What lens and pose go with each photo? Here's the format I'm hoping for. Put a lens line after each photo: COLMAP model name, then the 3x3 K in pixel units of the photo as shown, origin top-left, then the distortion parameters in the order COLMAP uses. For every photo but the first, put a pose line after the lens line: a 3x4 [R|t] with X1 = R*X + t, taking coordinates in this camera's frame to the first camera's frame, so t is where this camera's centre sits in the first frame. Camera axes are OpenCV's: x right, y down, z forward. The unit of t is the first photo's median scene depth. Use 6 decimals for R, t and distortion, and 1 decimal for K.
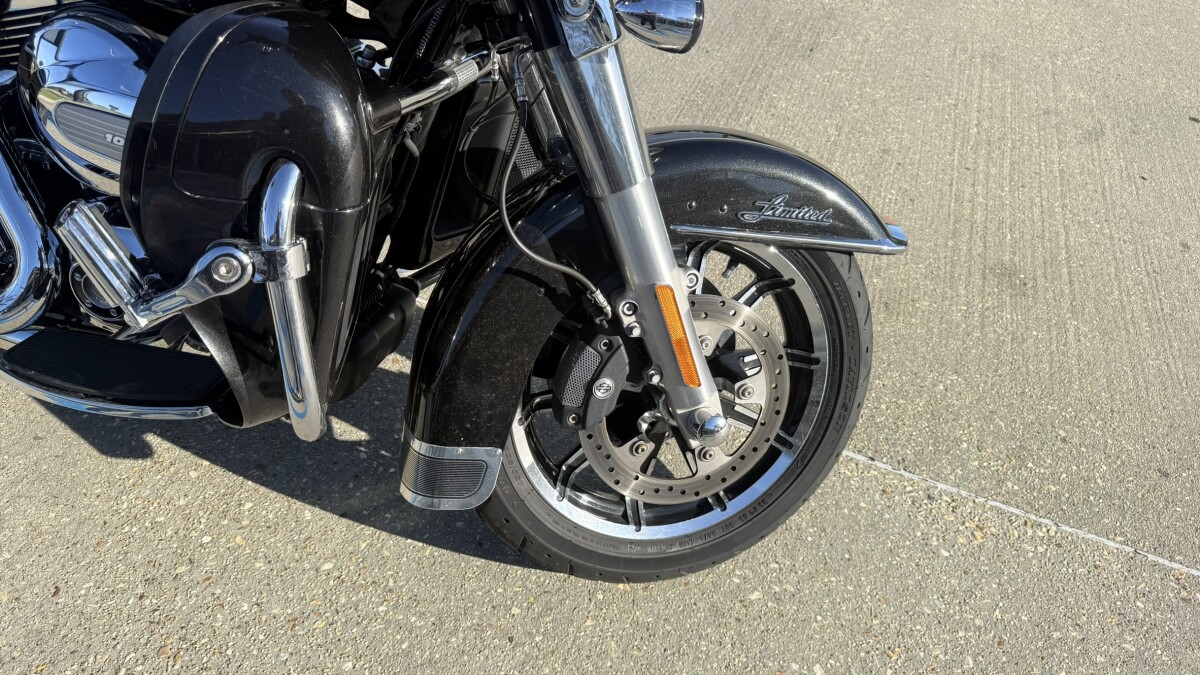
lens RADIAL K [[867.3, 0, 600.0], [0, 867.3, 337.5], [0, 0, 1]] dist [0.047343, -0.061495]
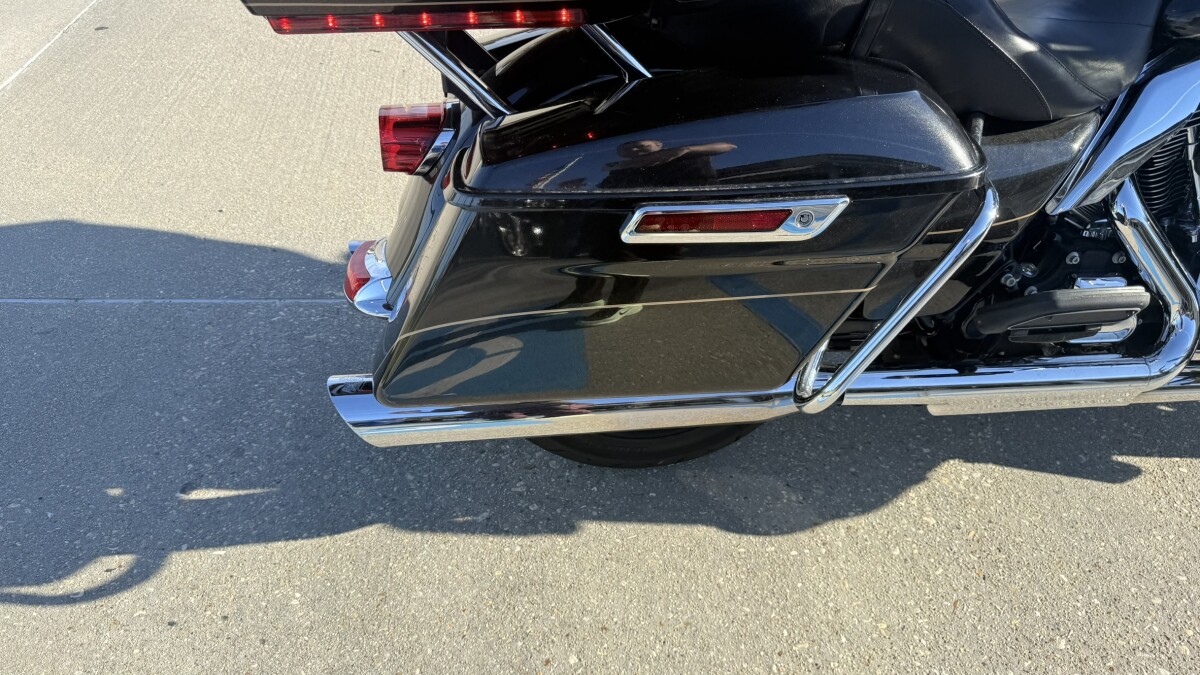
lens RADIAL K [[840.6, 0, 600.0], [0, 840.6, 337.5], [0, 0, 1]] dist [0.077368, -0.103163]
pose [[0.909175, -0.318737, 0.267969, -1.603035], [0.323085, 0.945927, 0.028962, -0.331385], [-0.262710, 0.060245, 0.962992, 0.105649]]
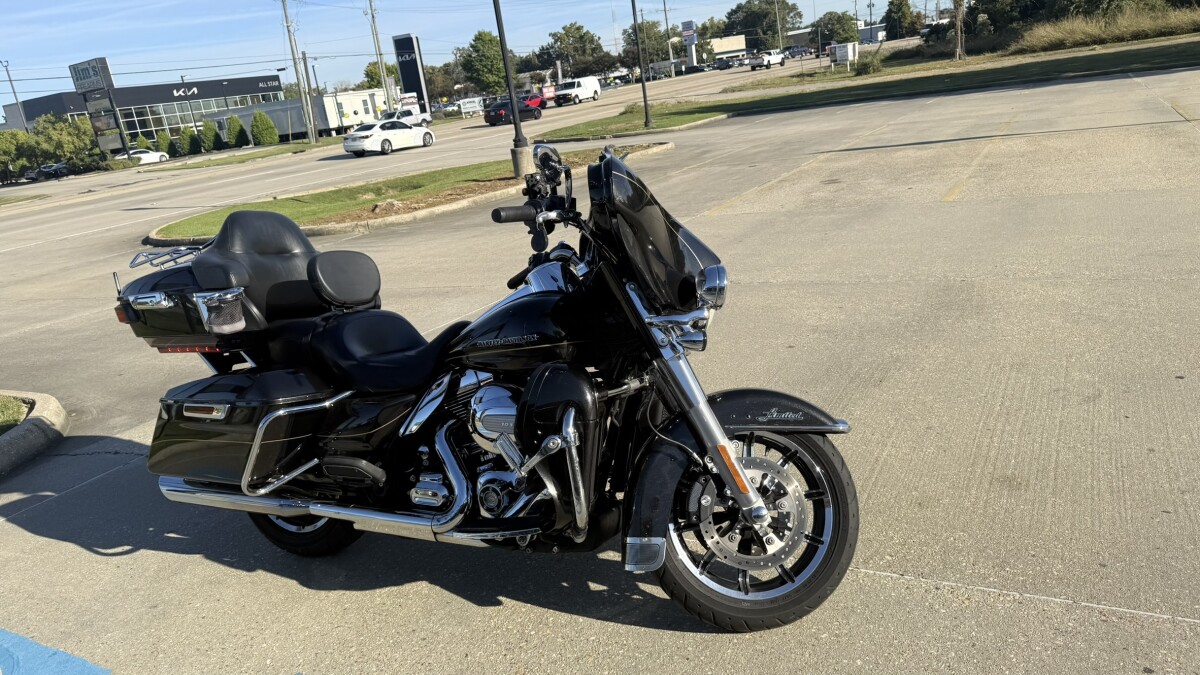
lens RADIAL K [[840.6, 0, 600.0], [0, 840.6, 337.5], [0, 0, 1]] dist [0.077368, -0.103163]
pose [[0.960409, -0.186955, -0.206550, 0.227931], [0.070945, 0.881080, -0.467617, 0.581939], [0.269411, 0.434450, 0.859460, -0.945270]]
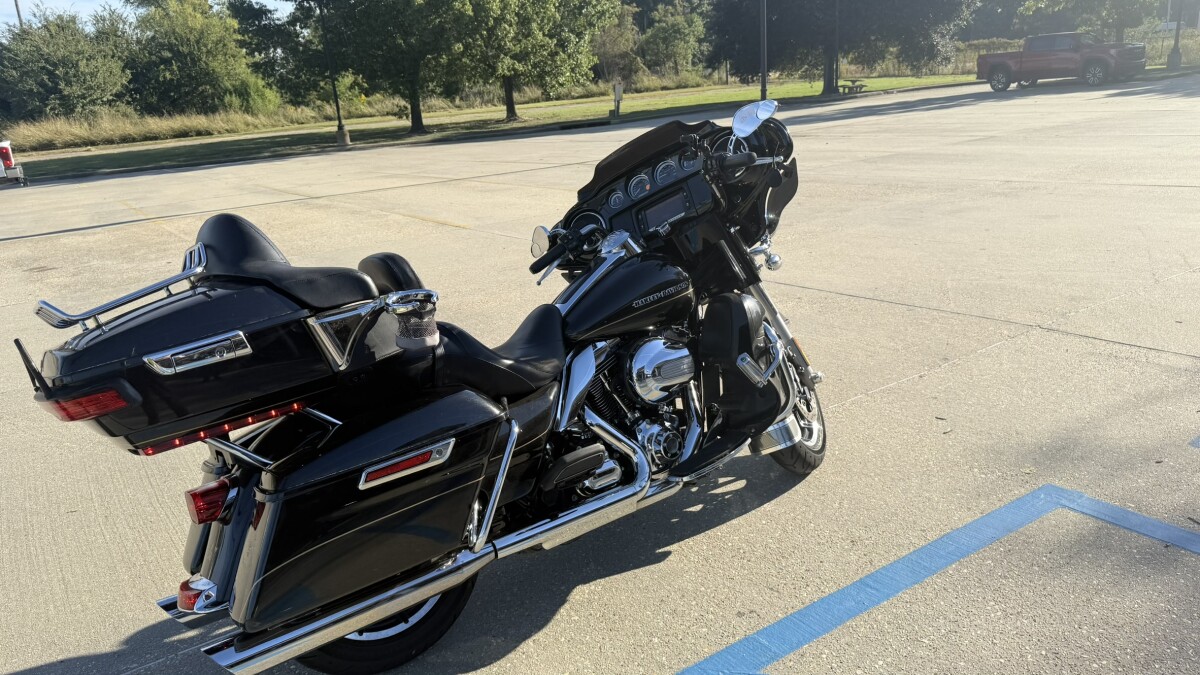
lens RADIAL K [[840.6, 0, 600.0], [0, 840.6, 337.5], [0, 0, 1]] dist [0.077368, -0.103163]
pose [[0.571935, -0.369371, 0.732431, -2.146002], [0.654208, 0.744056, -0.135619, -0.090940], [-0.494876, 0.556727, 0.667198, -0.605238]]
